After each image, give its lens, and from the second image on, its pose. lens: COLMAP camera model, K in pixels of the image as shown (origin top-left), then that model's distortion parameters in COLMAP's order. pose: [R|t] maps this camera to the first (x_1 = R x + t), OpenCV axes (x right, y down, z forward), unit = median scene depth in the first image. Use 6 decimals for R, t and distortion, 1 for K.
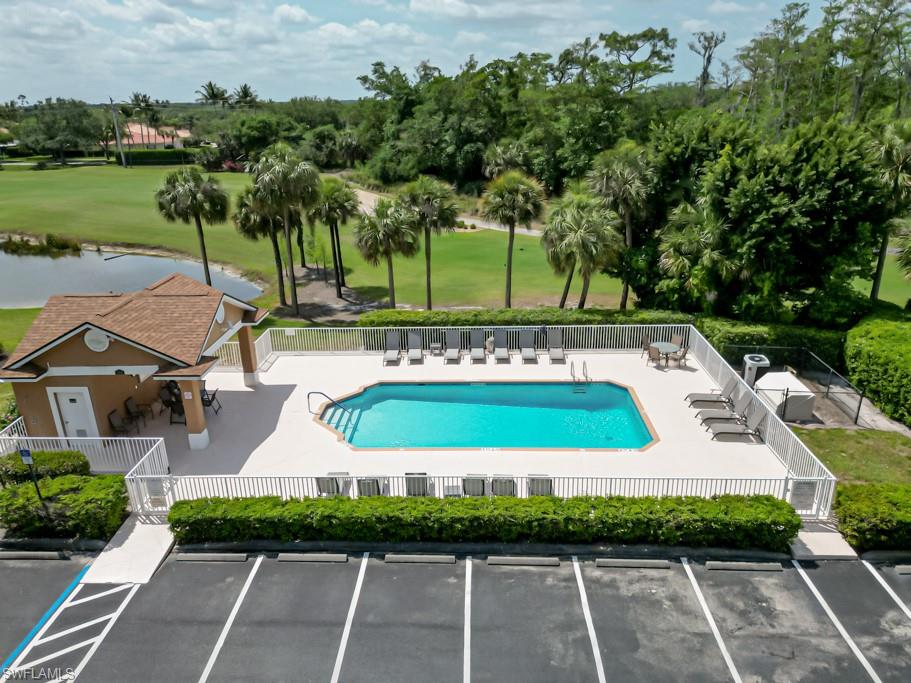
lens RADIAL K [[643.9, 0, 455.5], [0, 643.9, 339.3], [0, 0, 1]] dist [0.014308, -0.004700]
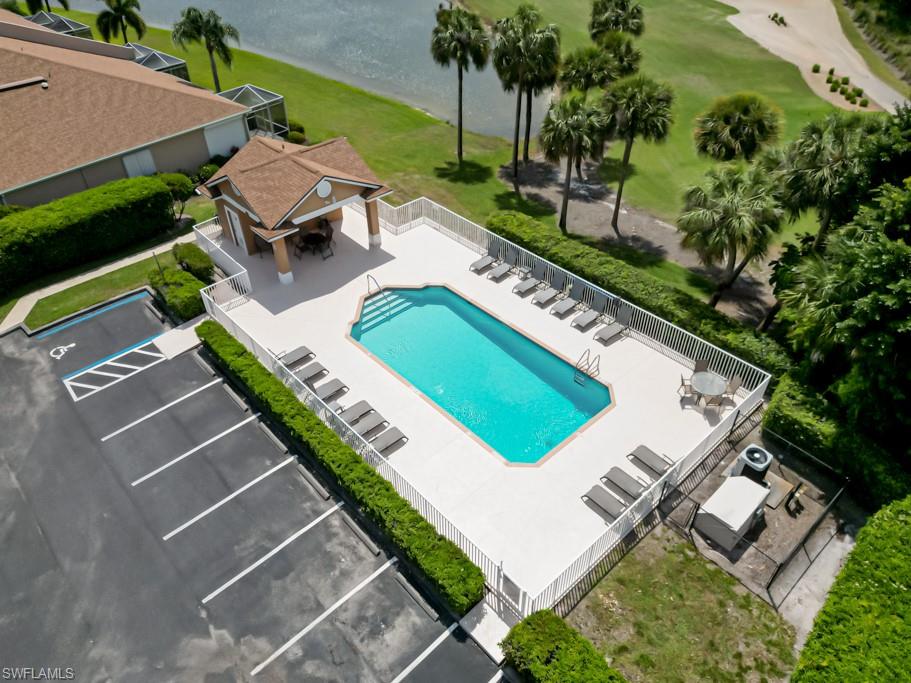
lens RADIAL K [[643.9, 0, 457.4], [0, 643.9, 336.2], [0, 0, 1]] dist [0.014308, -0.004700]
pose [[0.707835, 0.463909, -0.532689, 0.719732], [-0.251796, 0.870283, 0.423327, -0.450102], [0.659976, -0.165517, 0.732828, 0.223549]]
